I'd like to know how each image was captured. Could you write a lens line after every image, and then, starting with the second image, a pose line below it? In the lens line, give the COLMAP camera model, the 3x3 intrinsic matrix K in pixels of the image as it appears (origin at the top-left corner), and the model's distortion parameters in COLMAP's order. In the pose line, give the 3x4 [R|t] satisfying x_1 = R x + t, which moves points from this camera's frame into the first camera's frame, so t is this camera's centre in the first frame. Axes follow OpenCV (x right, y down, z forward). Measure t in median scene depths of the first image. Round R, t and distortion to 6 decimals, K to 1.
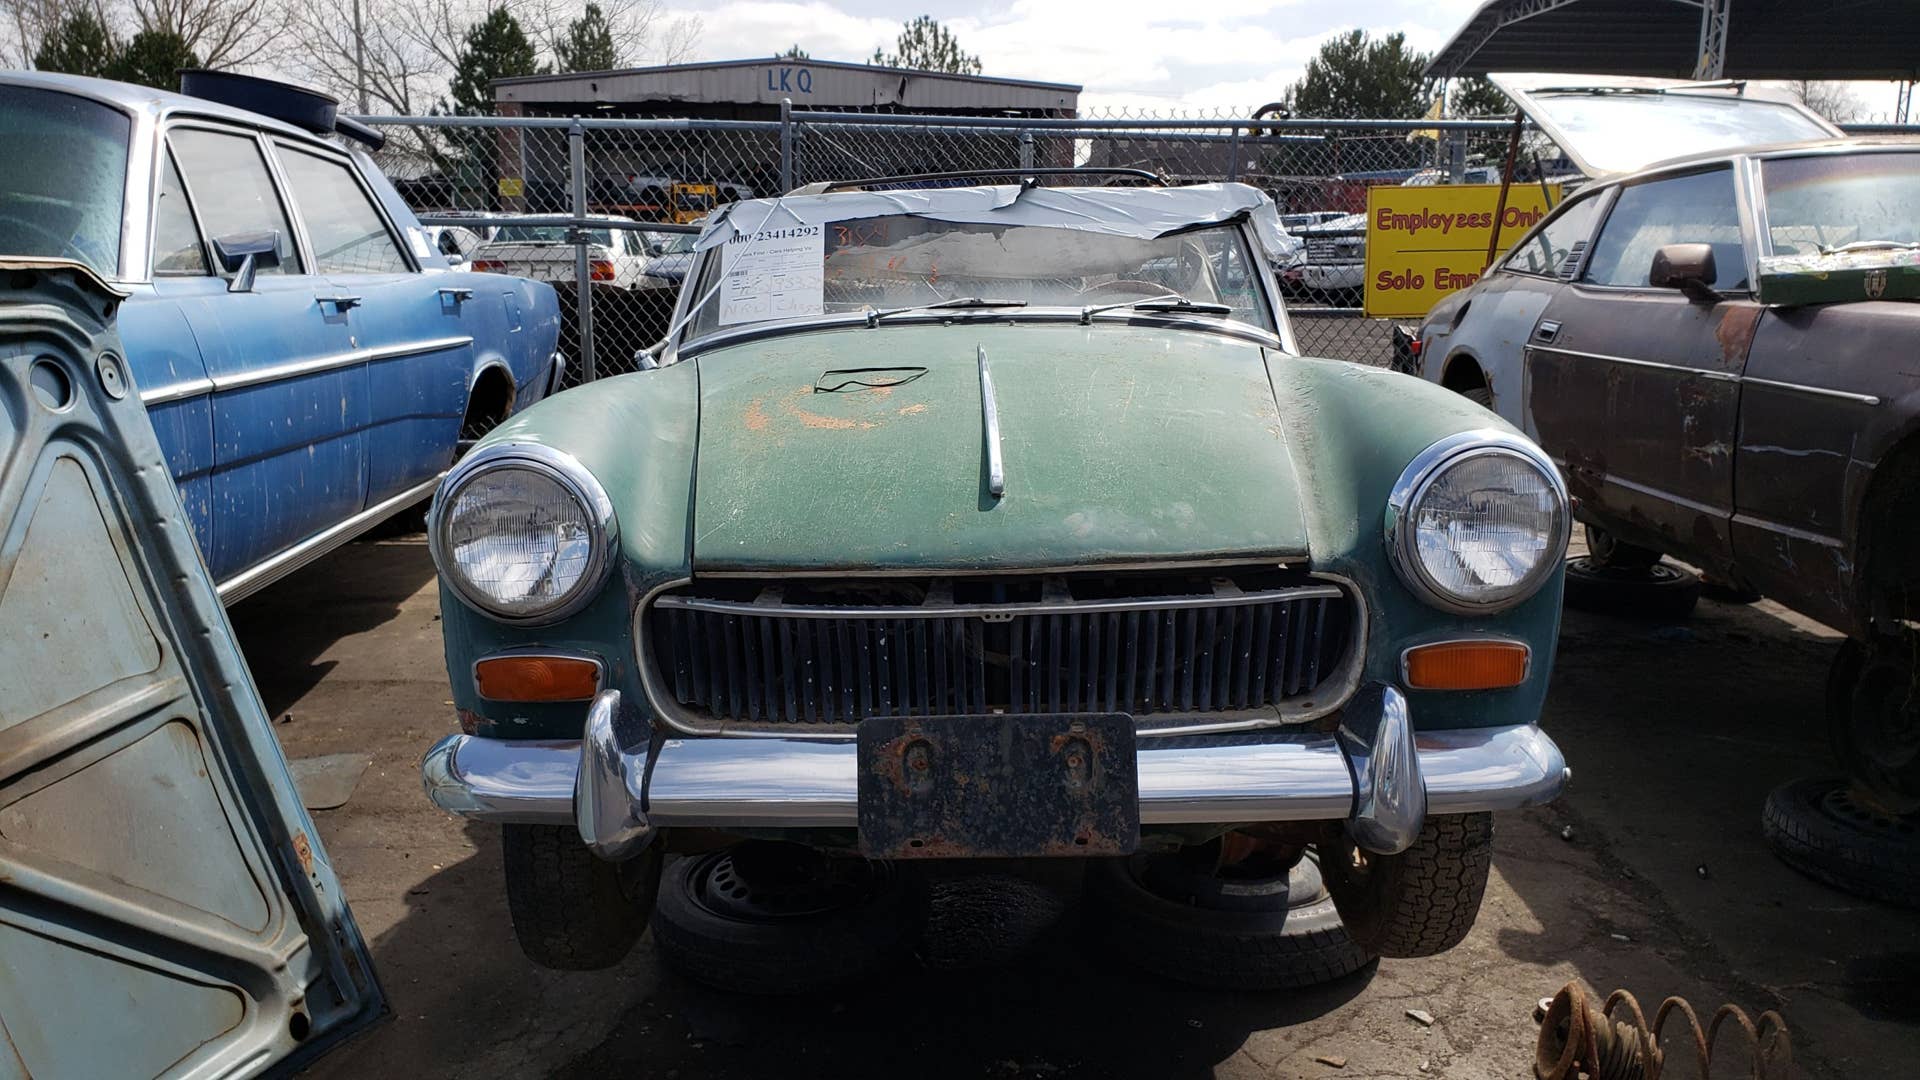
lens RADIAL K [[1462.1, 0, 963.8], [0, 1462.1, 545.0], [0, 0, 1]] dist [0.033295, -0.042913]
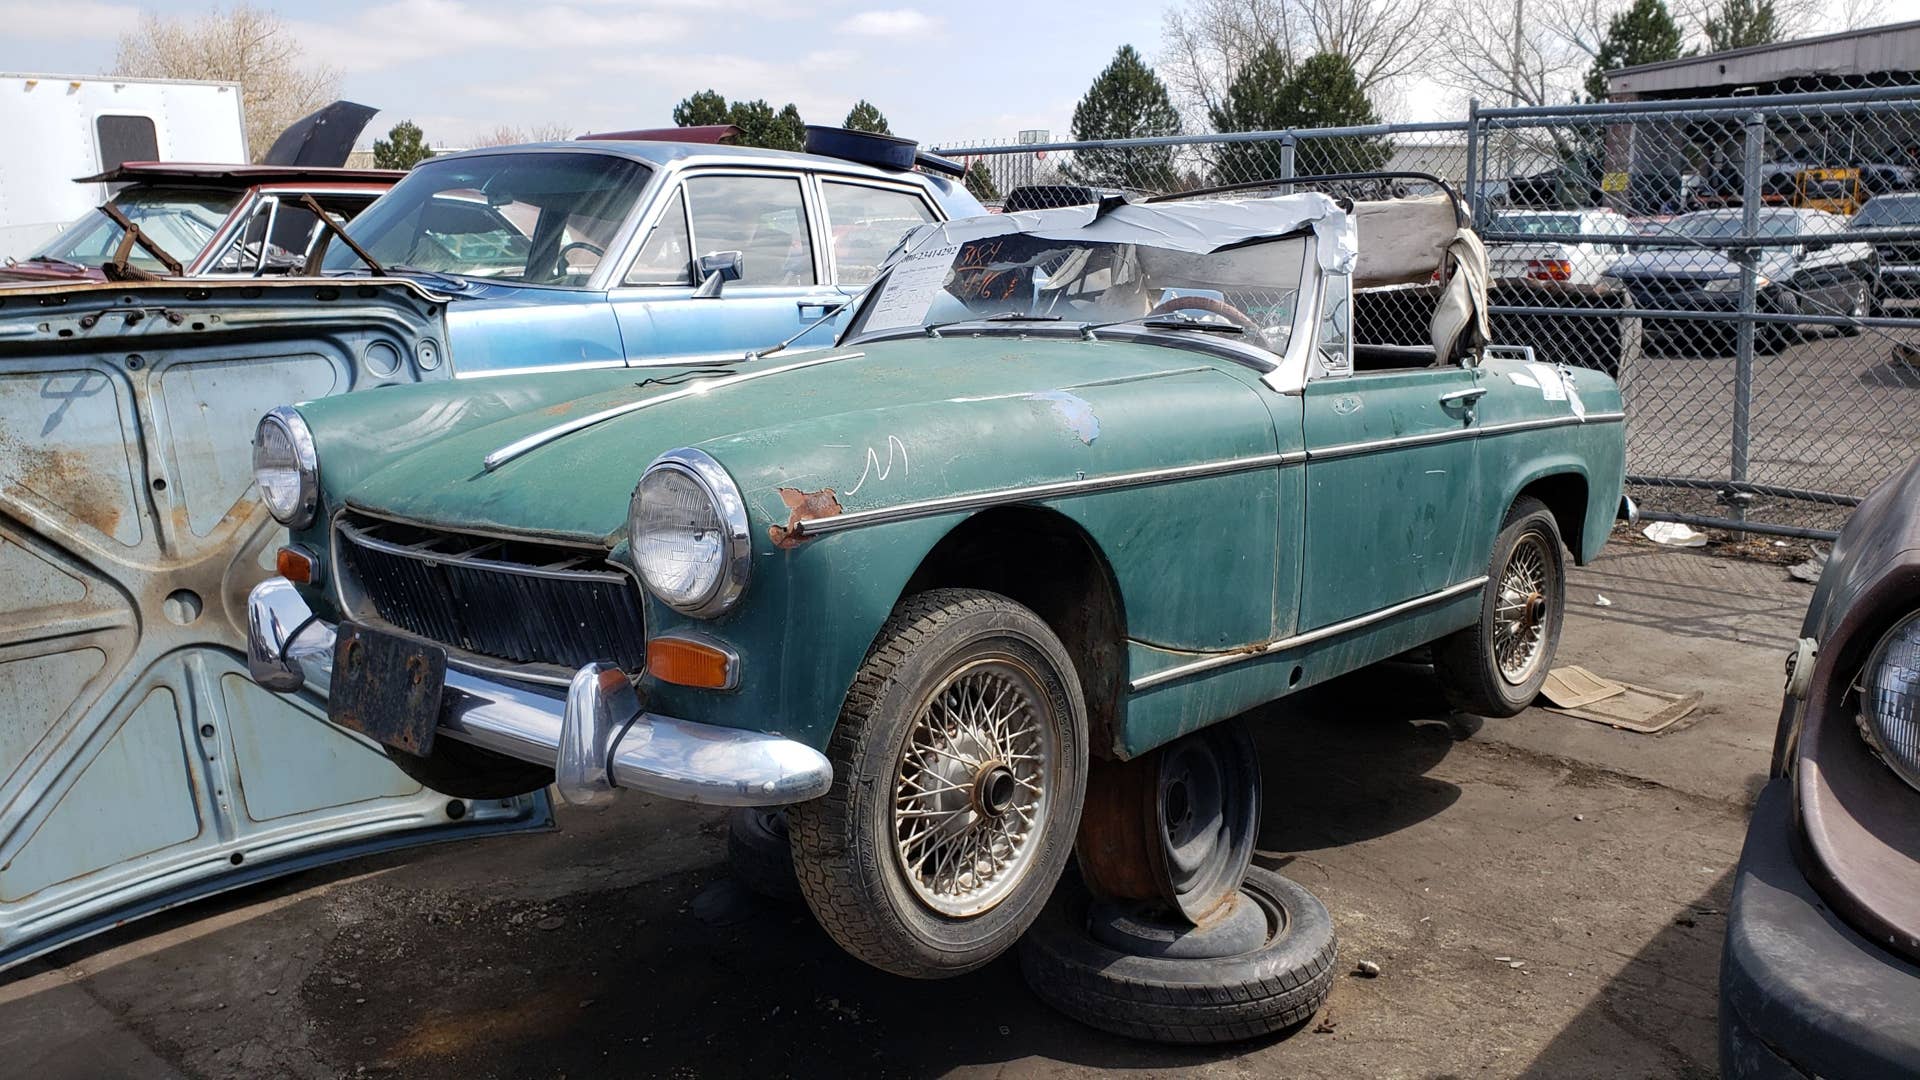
lens RADIAL K [[1462.1, 0, 971.2], [0, 1462.1, 539.1], [0, 0, 1]] dist [0.033295, -0.042913]
pose [[0.756365, 0.116785, -0.643641, 0.535459], [-0.118235, 0.992136, 0.041075, -0.035455], [0.643376, 0.045033, 0.764225, 0.137673]]
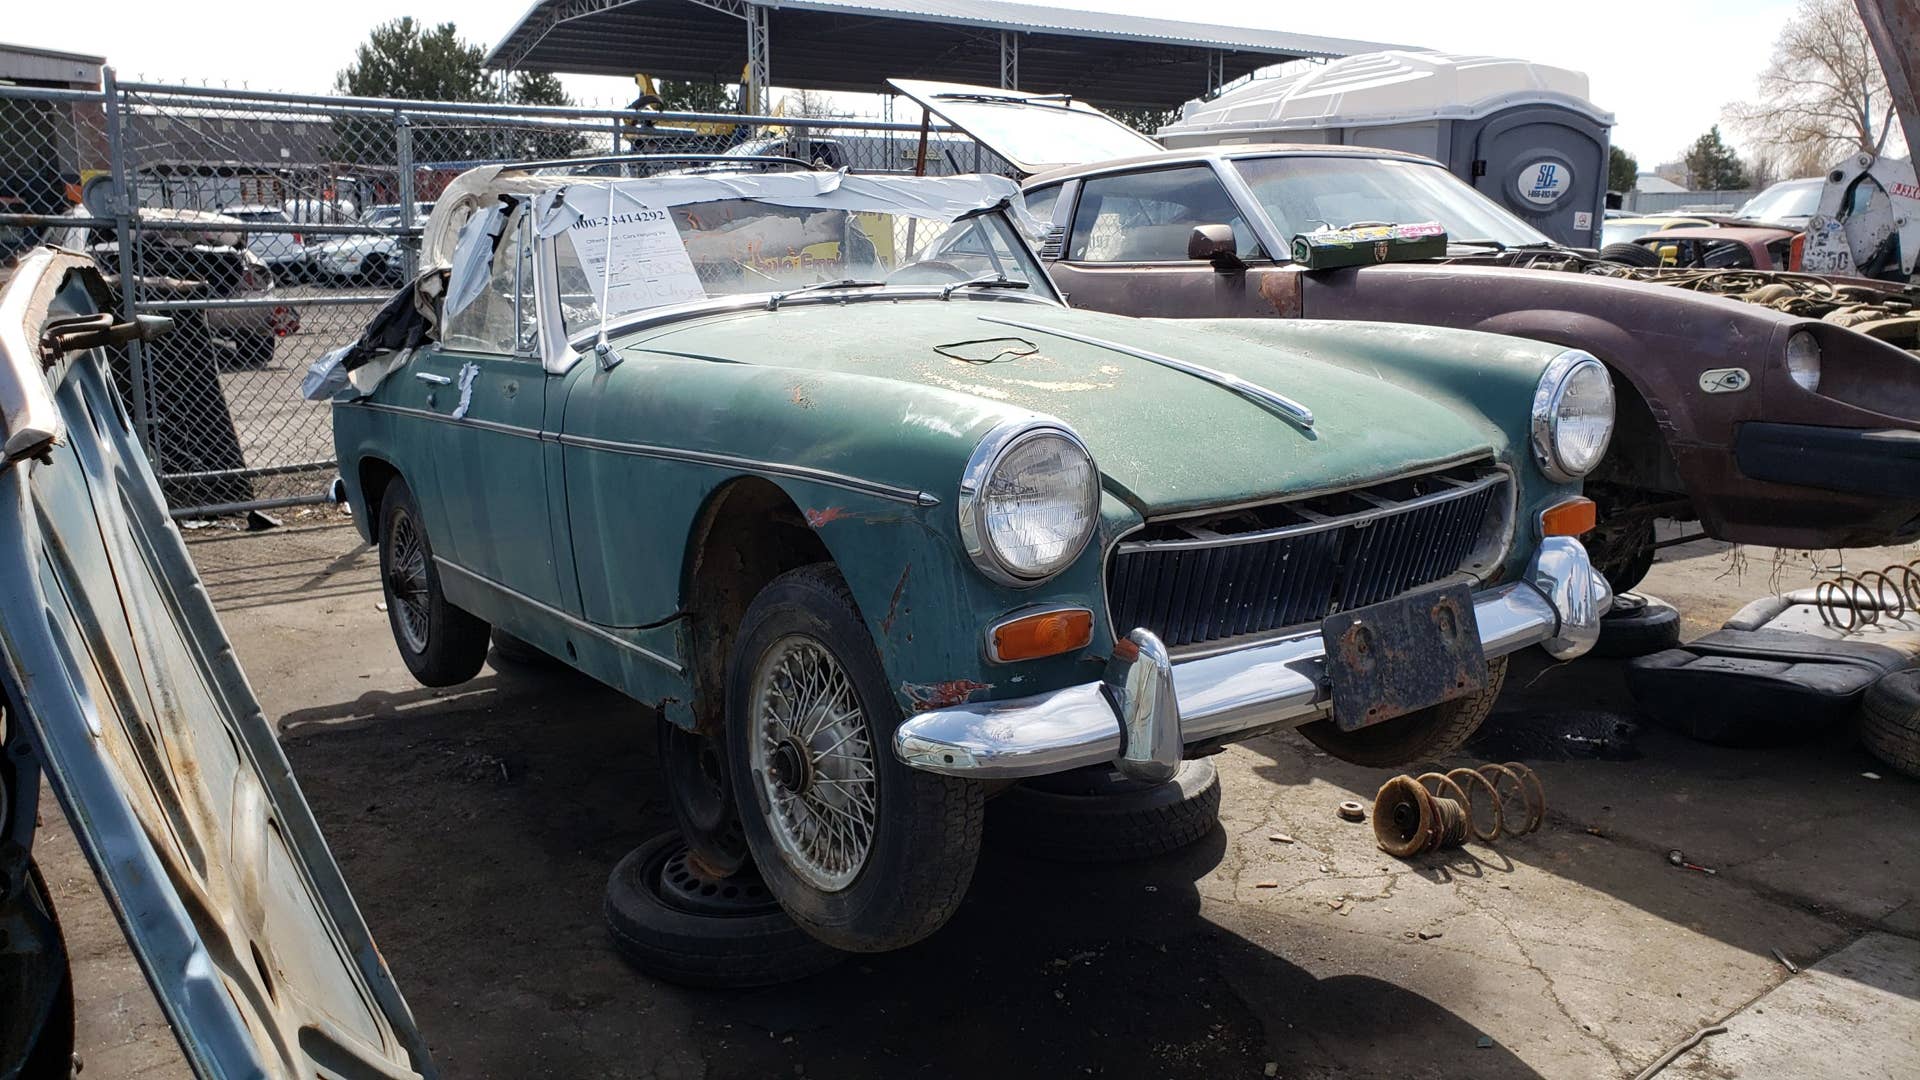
lens RADIAL K [[1462.1, 0, 965.0], [0, 1462.1, 538.9], [0, 0, 1]] dist [0.033295, -0.042913]
pose [[0.827575, -0.125689, 0.547103, -0.405909], [0.125213, 0.991388, 0.038353, -0.011435], [-0.547212, 0.036764, 0.836187, 0.069304]]
